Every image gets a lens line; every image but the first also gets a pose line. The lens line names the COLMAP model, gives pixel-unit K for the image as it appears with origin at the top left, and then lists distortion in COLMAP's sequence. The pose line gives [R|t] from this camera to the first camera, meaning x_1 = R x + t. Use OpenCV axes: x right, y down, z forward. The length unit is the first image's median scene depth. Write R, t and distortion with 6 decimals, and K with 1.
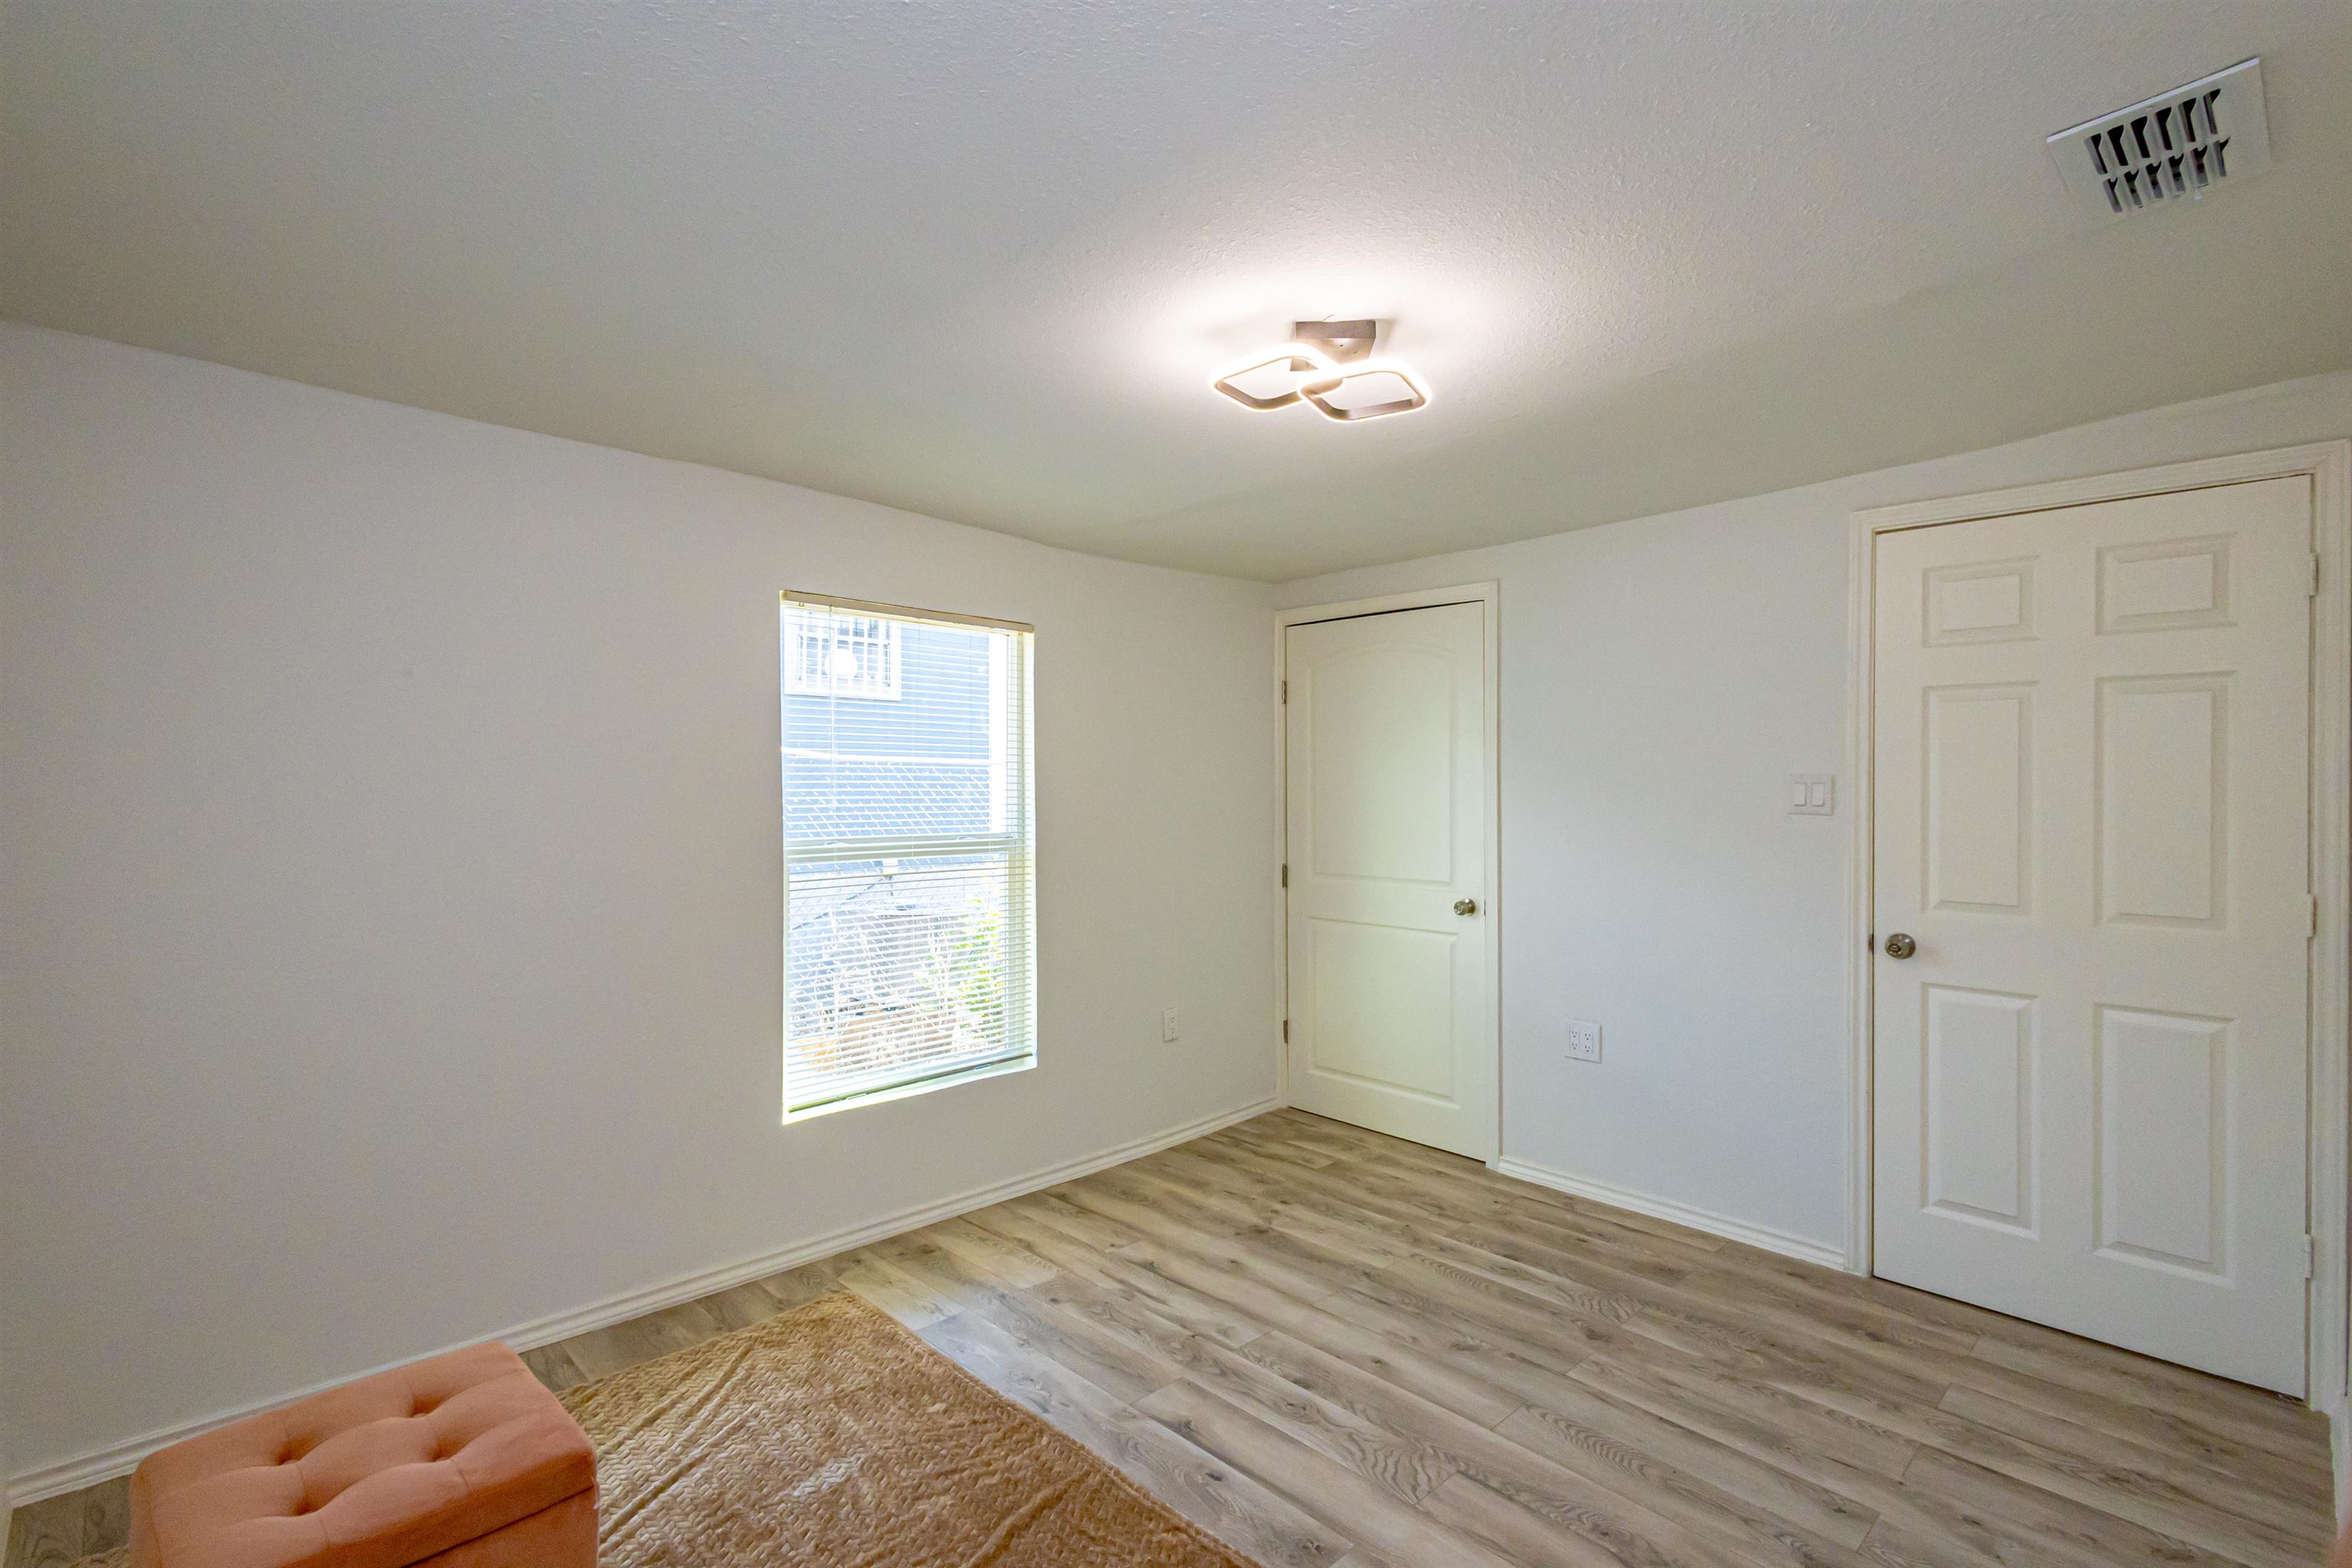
lens RADIAL K [[1084.2, 0, 1171.5], [0, 1084.2, 793.4], [0, 0, 1]] dist [-0.001002, -0.000943]
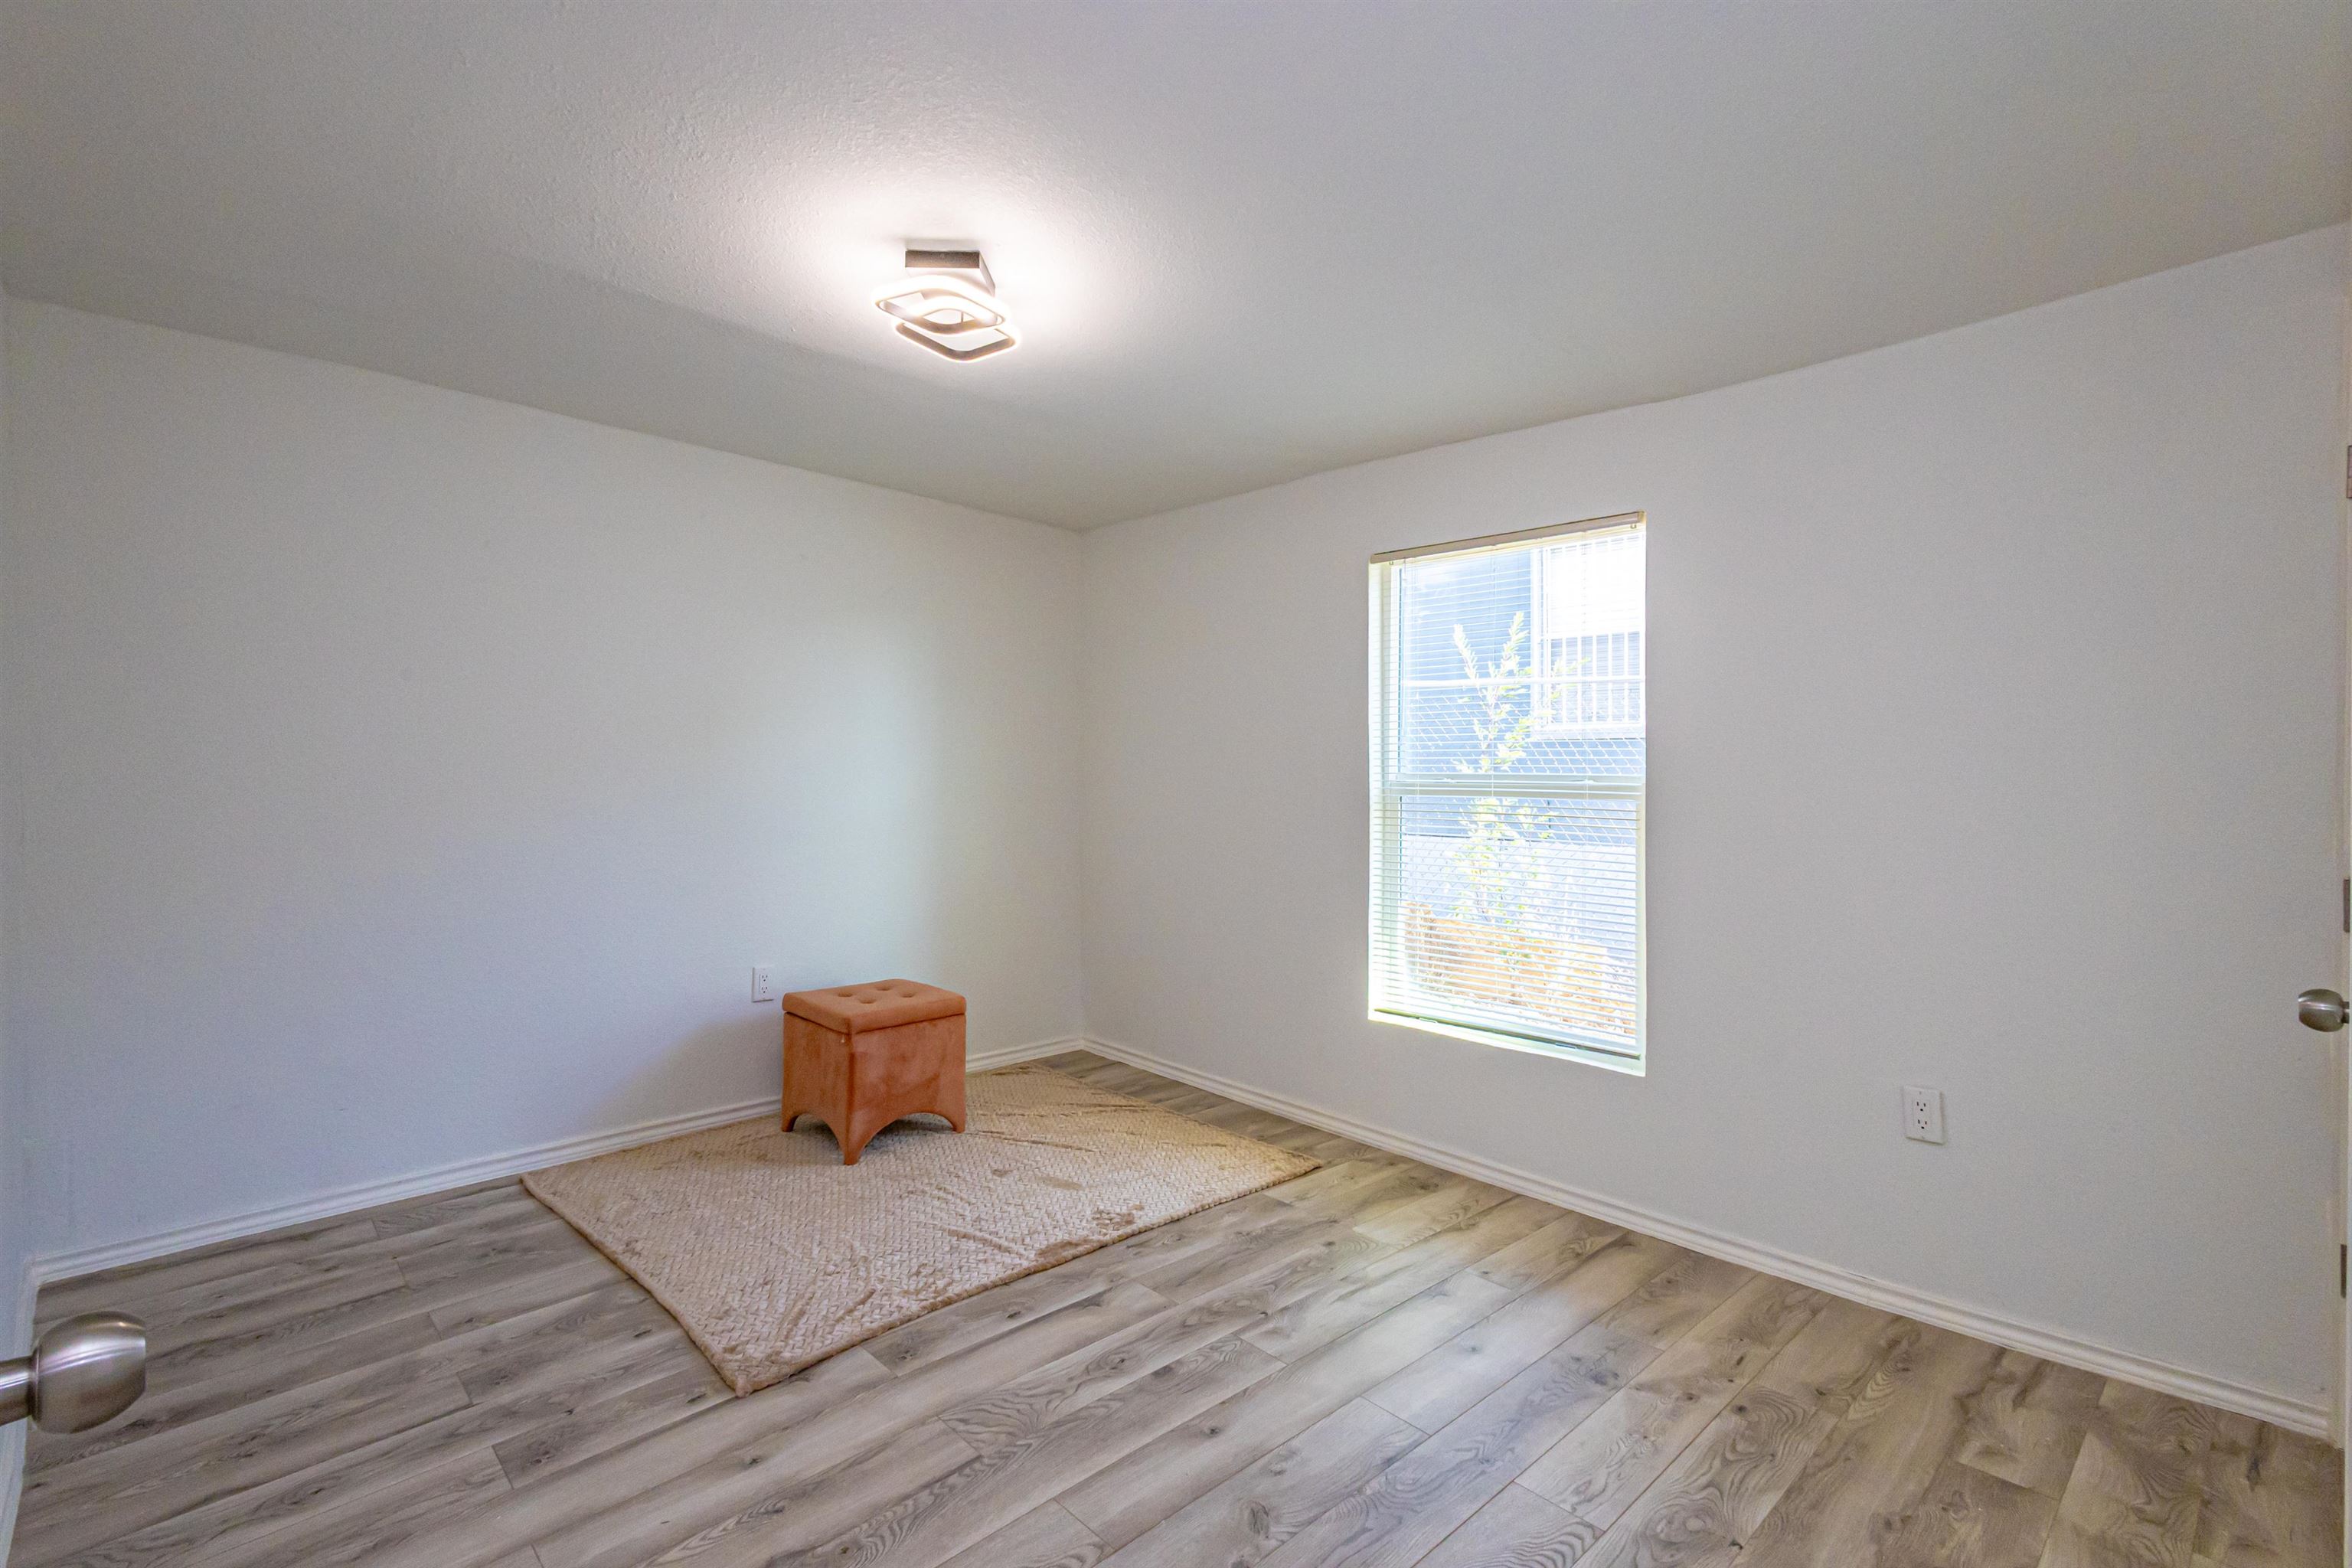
lens RADIAL K [[1084.2, 0, 1172.1], [0, 1084.2, 765.4], [0, 0, 1]] dist [-0.001002, -0.000943]
pose [[-0.022004, 0.000862, -0.999758, 0.783580], [-0.009411, 0.999955, 0.001070, 0.036439], [0.999714, 0.009432, -0.021995, 0.795141]]
